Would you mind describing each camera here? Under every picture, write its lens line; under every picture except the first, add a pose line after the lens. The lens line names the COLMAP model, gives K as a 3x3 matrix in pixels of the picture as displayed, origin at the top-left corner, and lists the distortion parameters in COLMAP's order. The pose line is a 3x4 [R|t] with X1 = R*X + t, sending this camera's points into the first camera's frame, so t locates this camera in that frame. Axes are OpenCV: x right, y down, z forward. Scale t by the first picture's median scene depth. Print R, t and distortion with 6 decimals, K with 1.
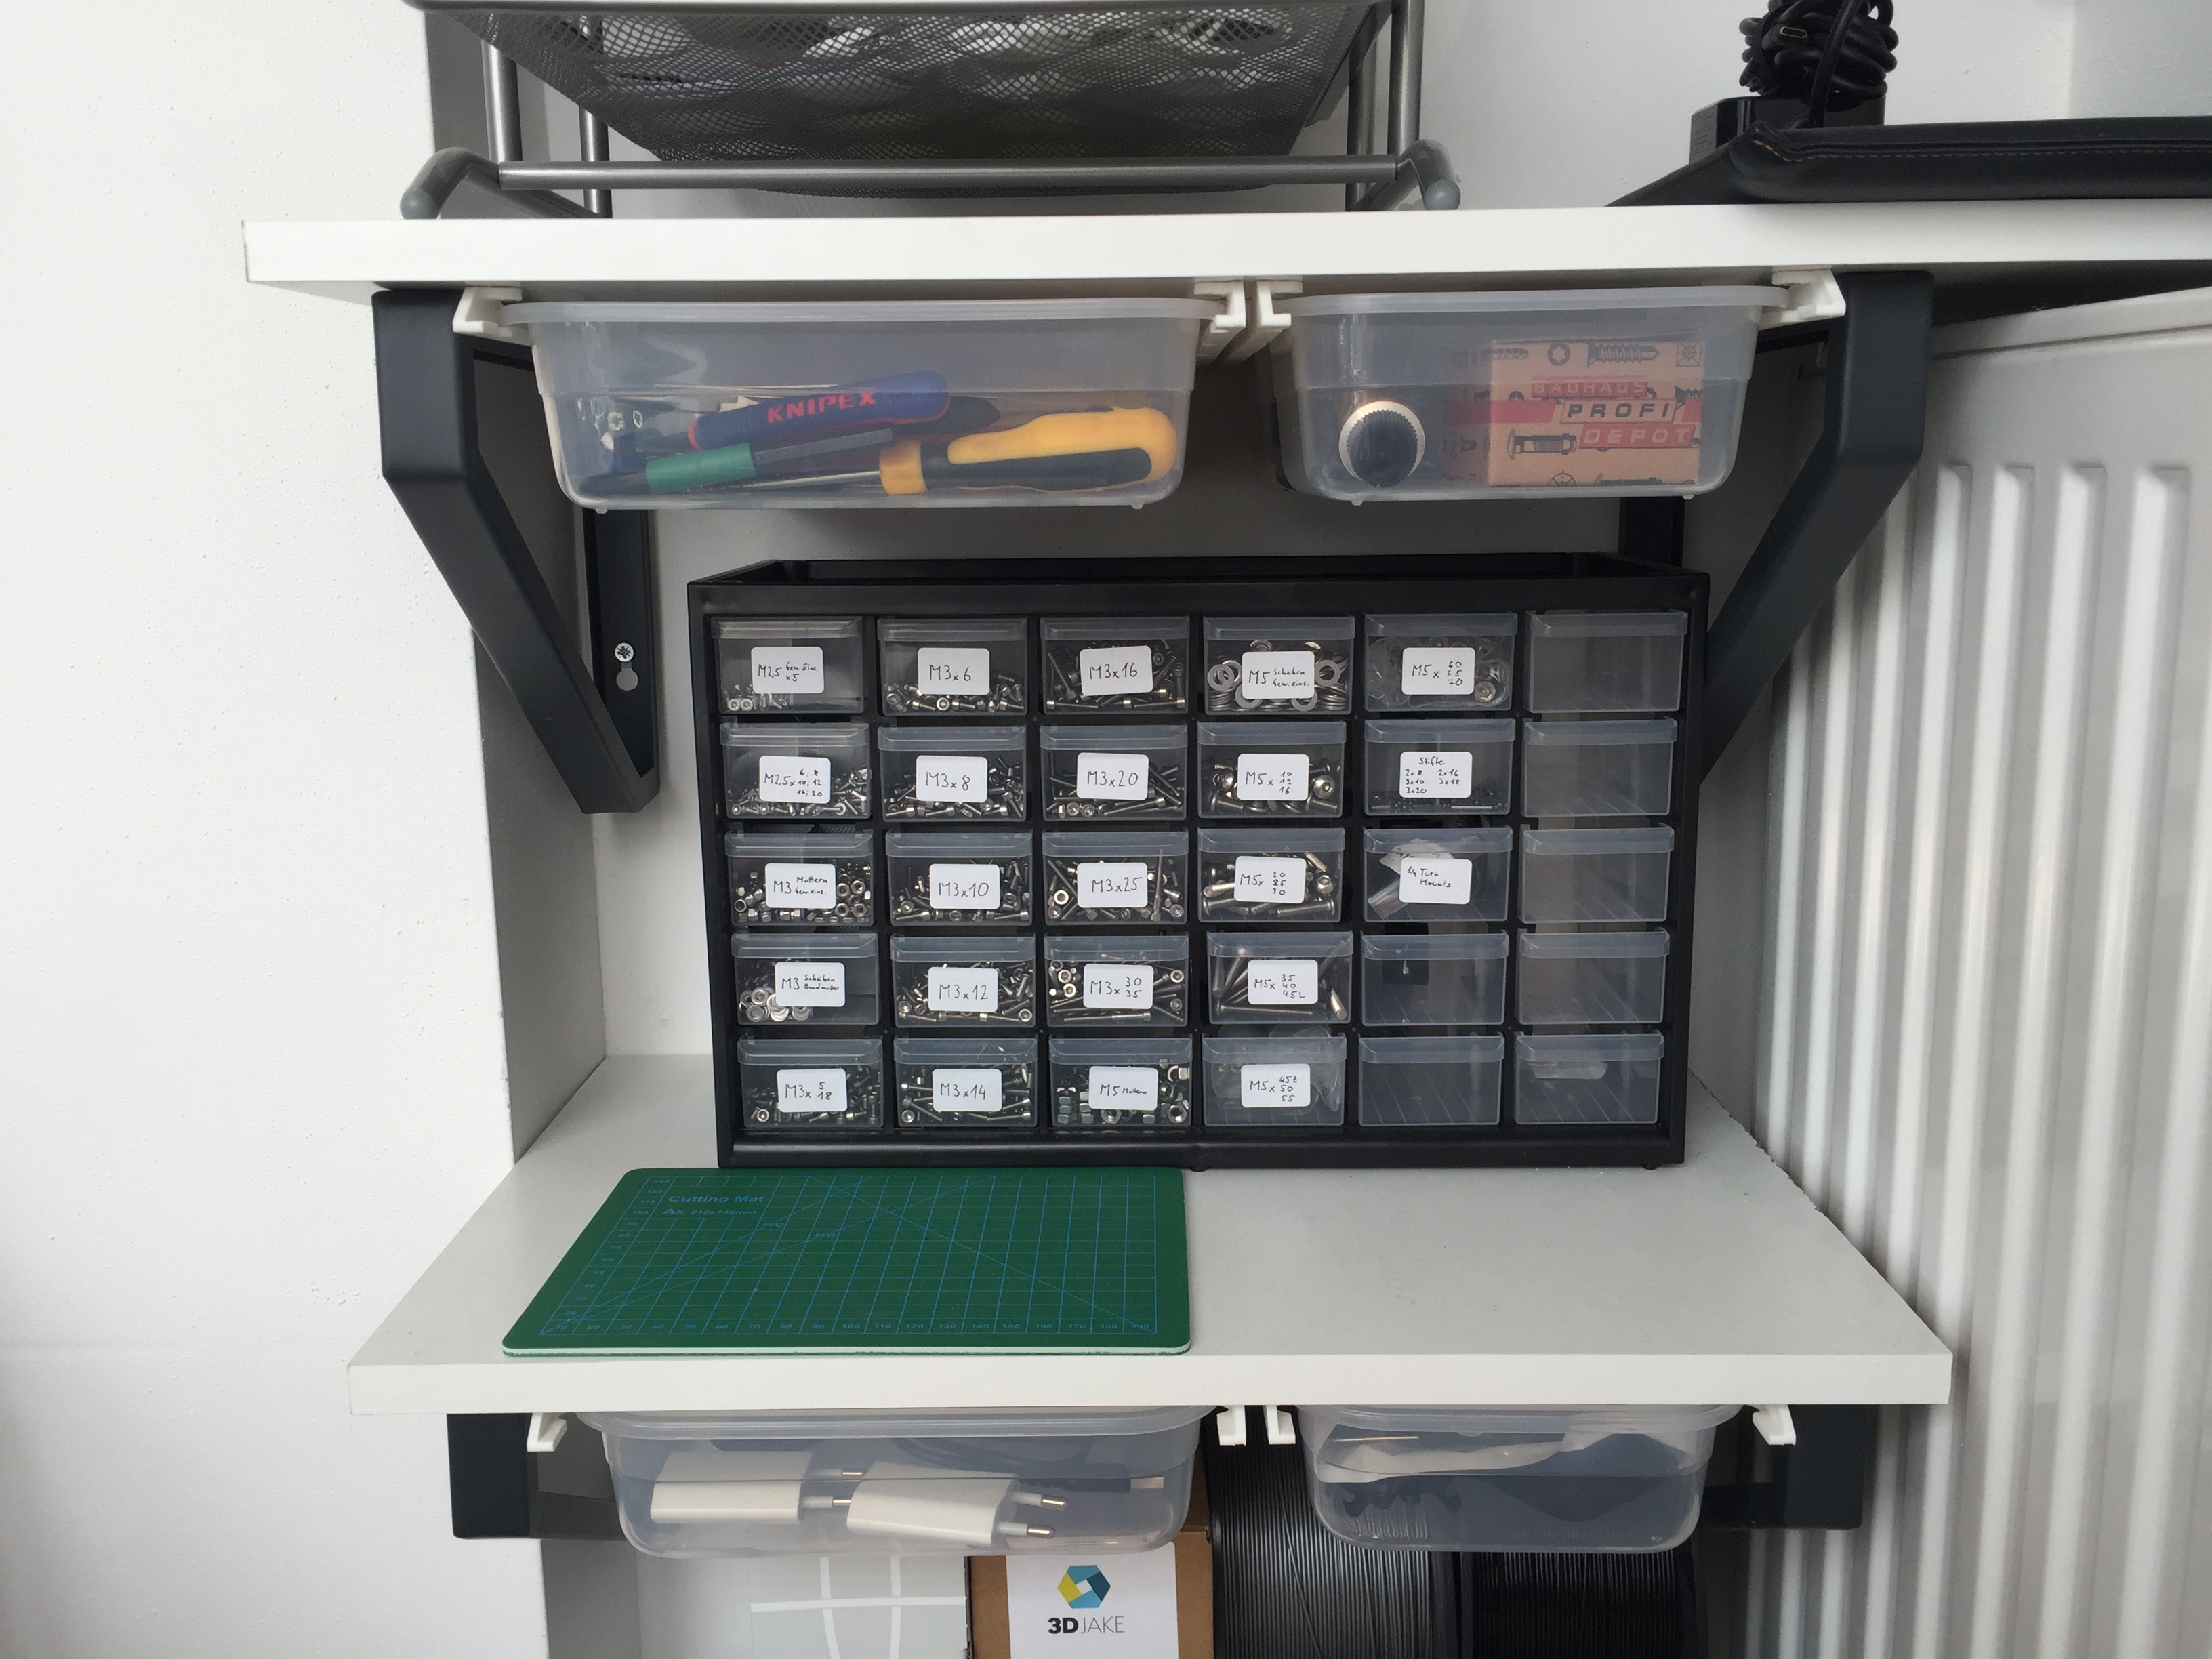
lens RADIAL K [[1928.9, 0, 1107.8], [0, 1928.9, 816.9], [0, 0, 1]] dist [0.066464, -0.125683]
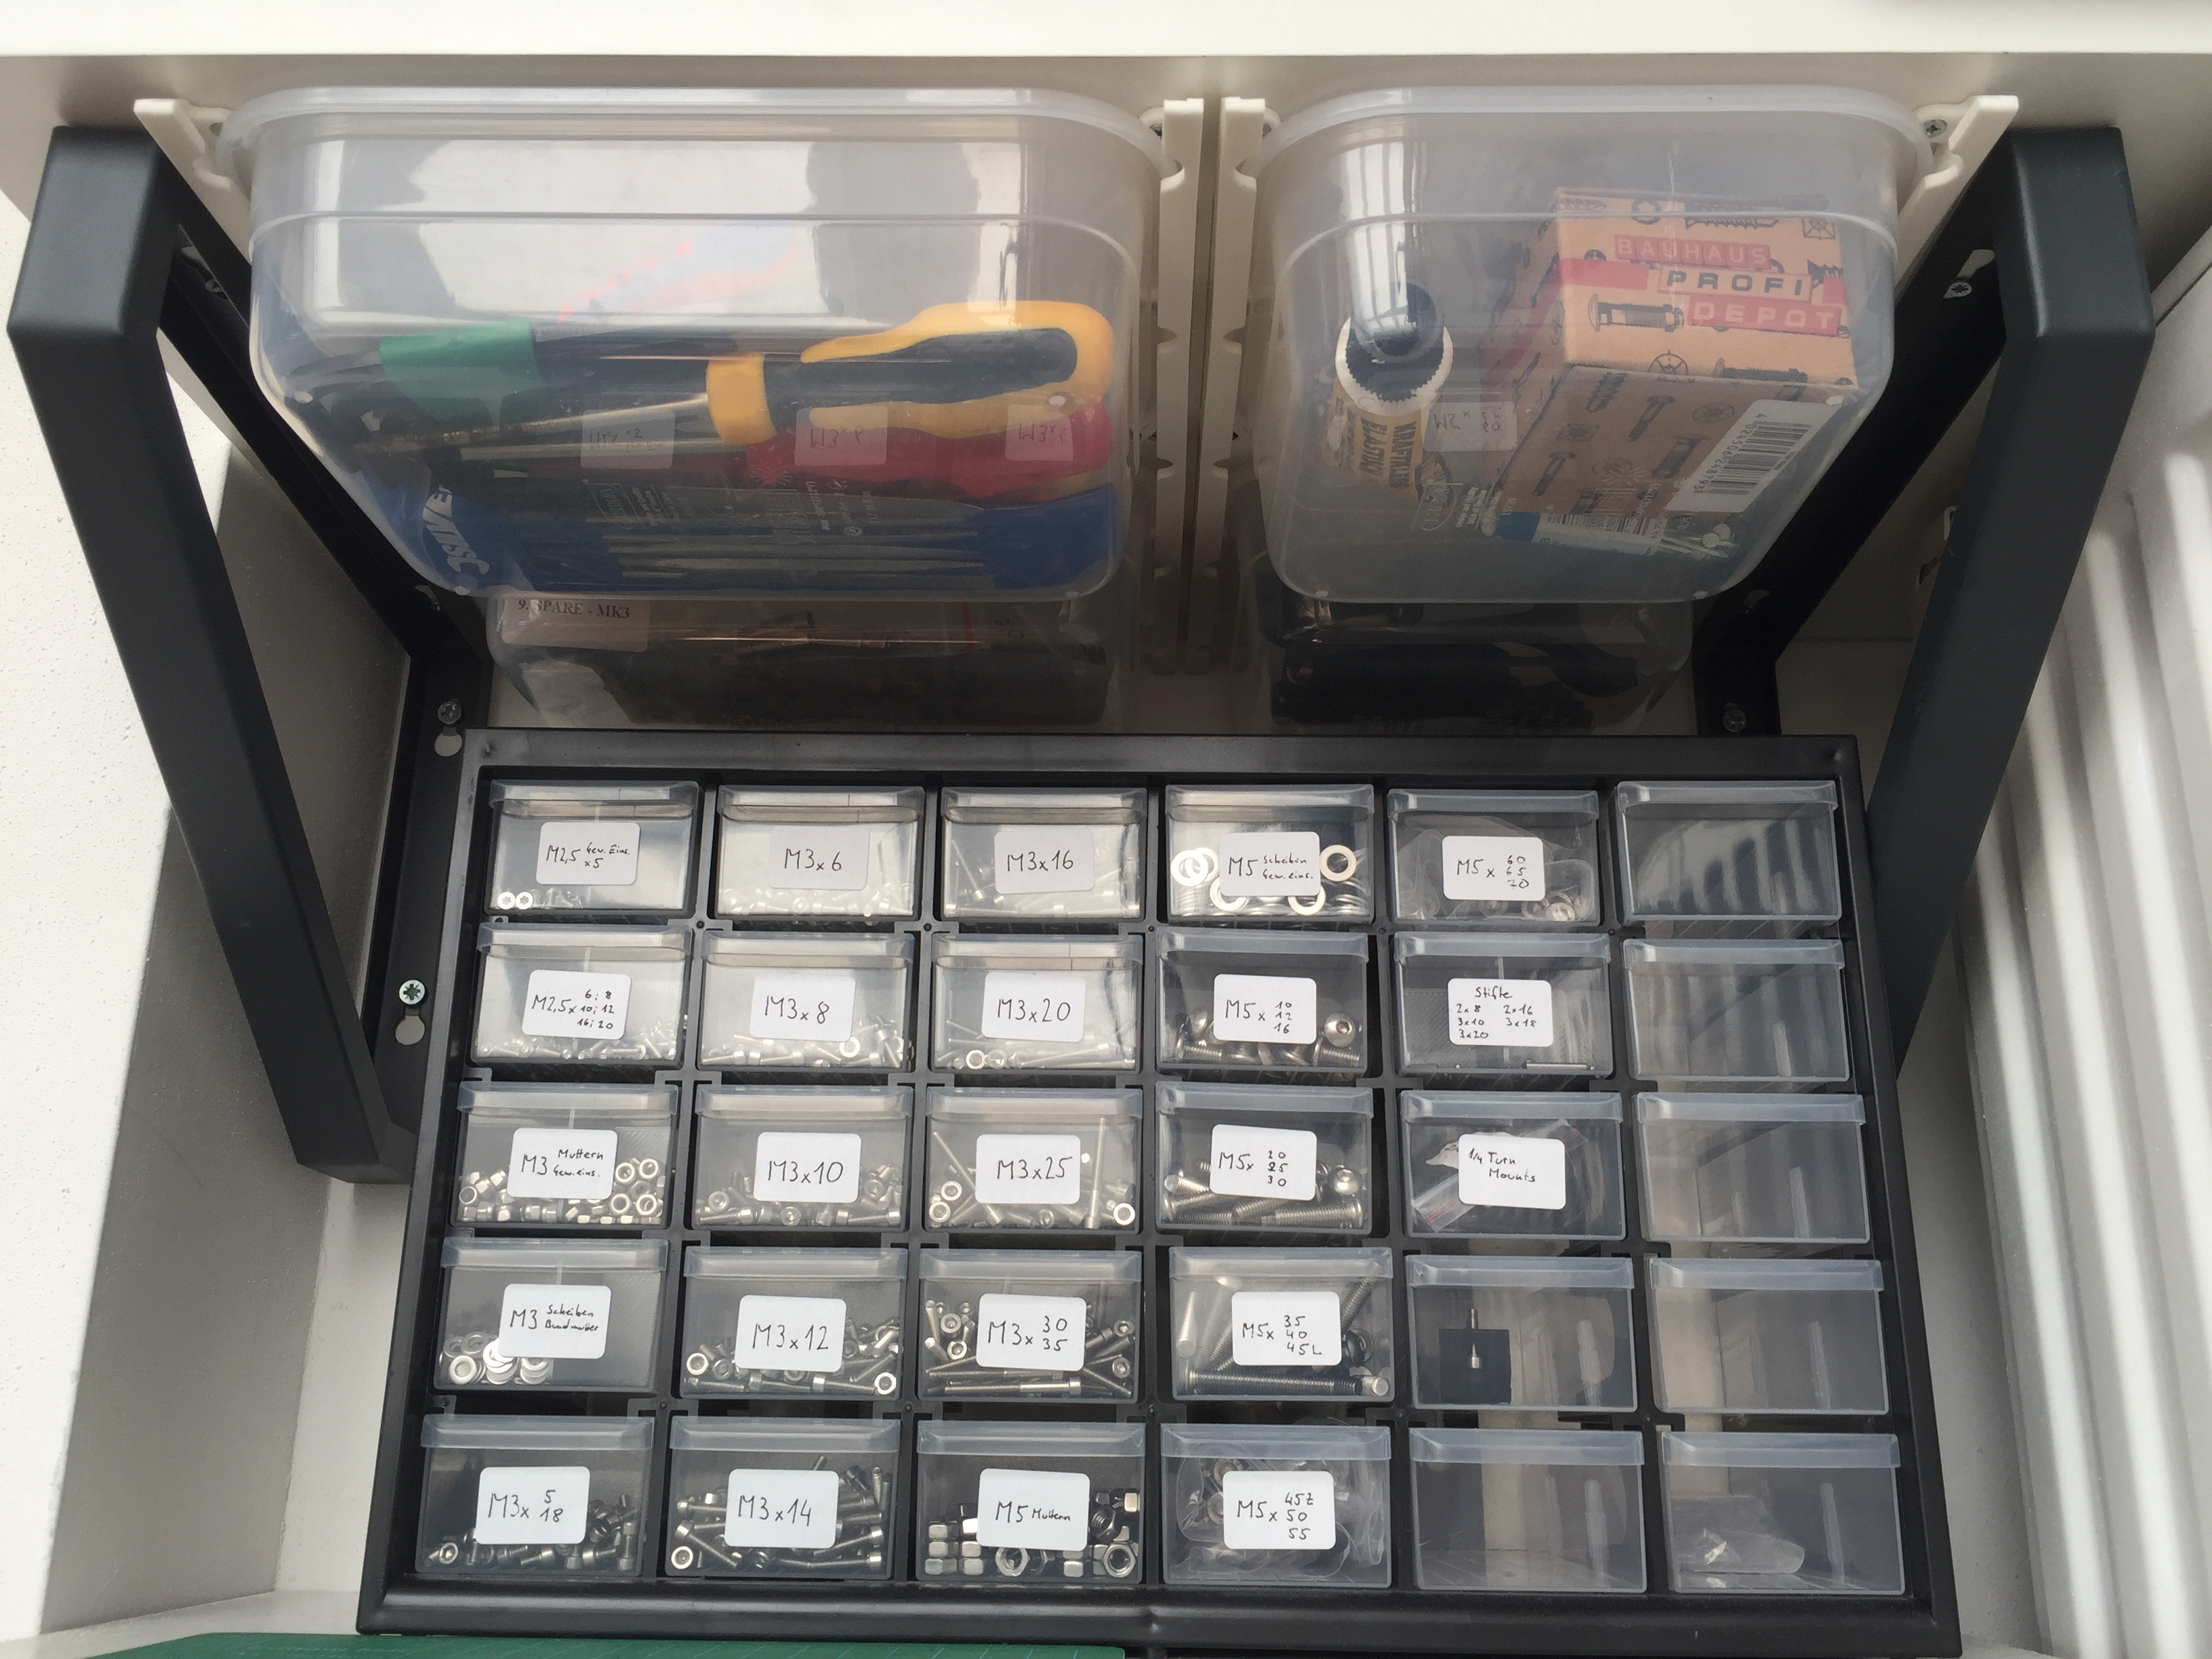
lens RADIAL K [[1868.6, 0, 1067.0], [0, 1868.6, 1088.0], [0, 0, 1]] dist [0.073450, -0.112537]
pose [[0.999520, 0.030512, -0.005331, 0.018433], [-0.029153, 0.868529, -0.494781, 0.330723], [-0.010467, 0.494699, 0.869001, 0.420725]]
